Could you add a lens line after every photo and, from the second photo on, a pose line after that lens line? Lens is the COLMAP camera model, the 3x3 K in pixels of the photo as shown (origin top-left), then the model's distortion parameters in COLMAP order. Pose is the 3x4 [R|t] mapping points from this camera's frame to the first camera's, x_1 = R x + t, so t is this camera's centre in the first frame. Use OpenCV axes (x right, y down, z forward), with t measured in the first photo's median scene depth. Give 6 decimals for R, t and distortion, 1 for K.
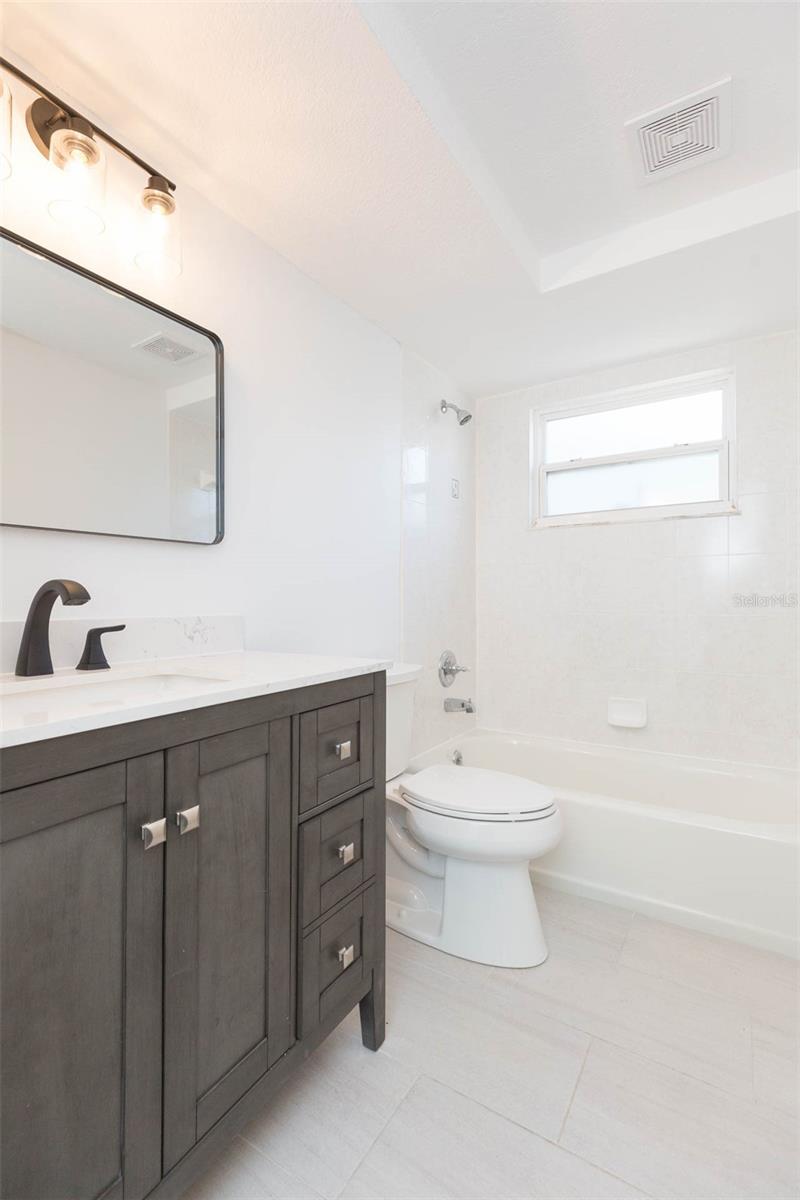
lens RADIAL K [[548.9, 0, 383.7], [0, 548.9, 602.0], [0, 0, 1]] dist [0.000887, 0.000235]
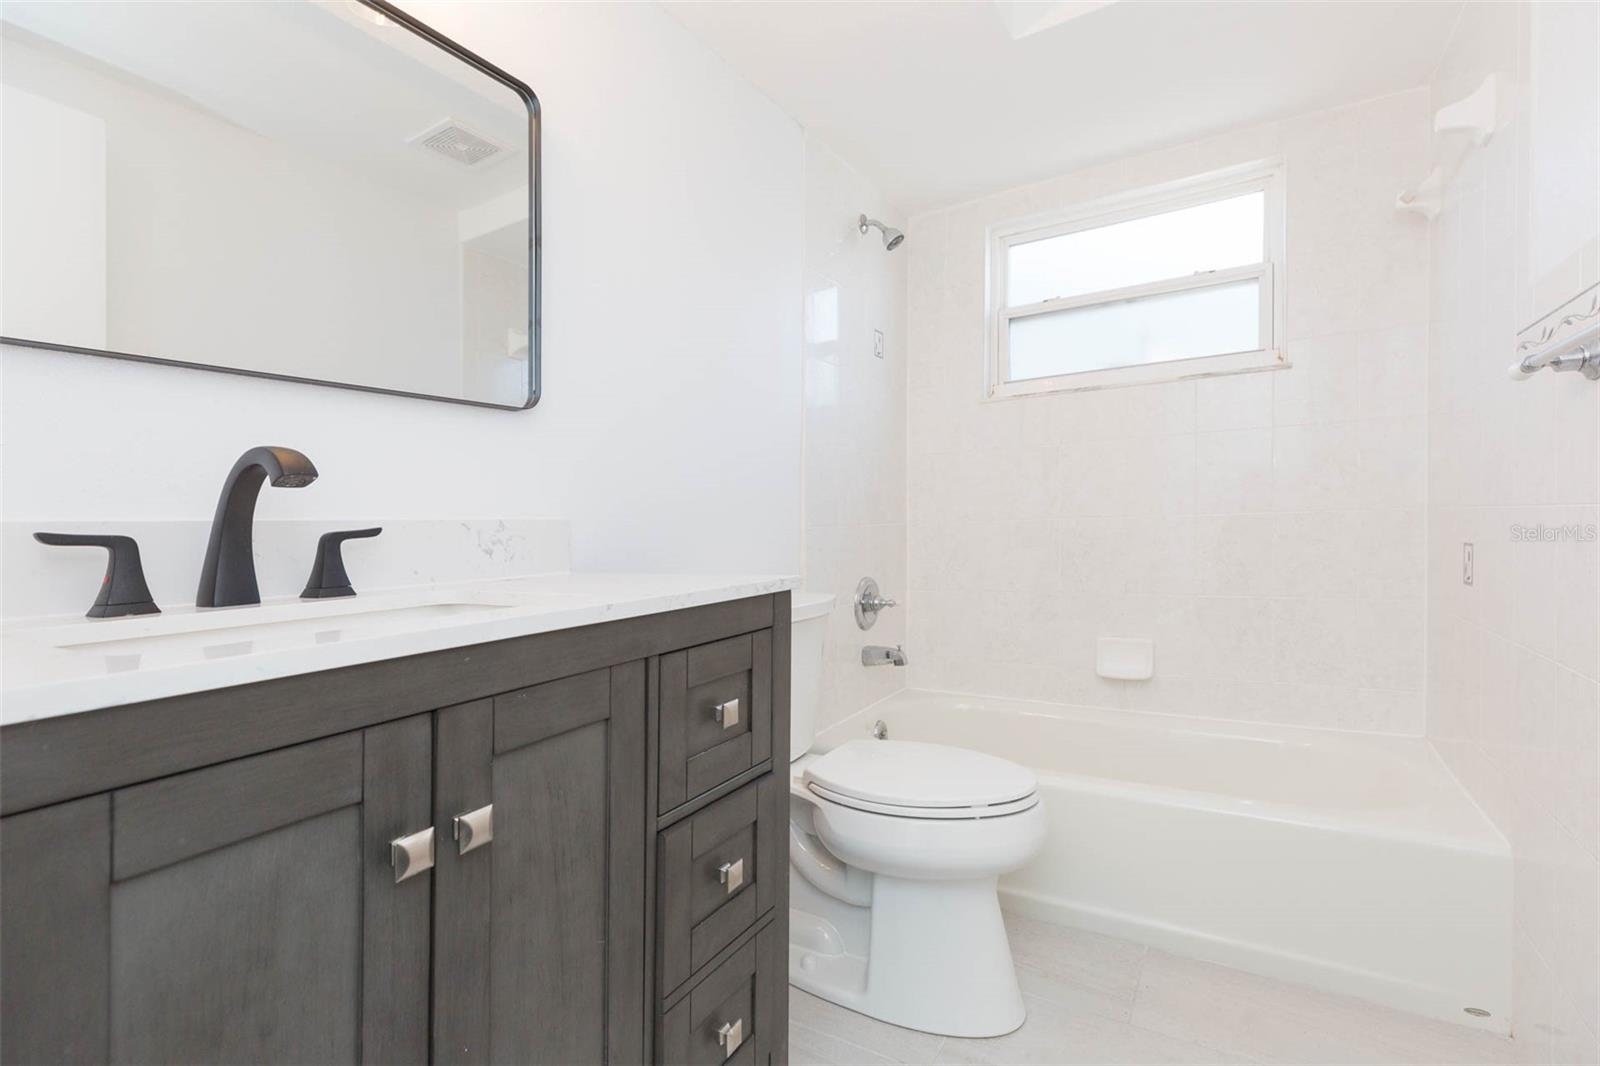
lens RADIAL K [[713.4, 0, 806.4], [0, 713.4, 524.2], [0, 0, 1]] dist [0.001436, -0.000179]
pose [[0.997705, -0.002663, 0.067652, -0.032252], [0.004199, 0.999737, -0.022566, 0.058448], [-0.067574, 0.022798, 0.997454, 0.134666]]
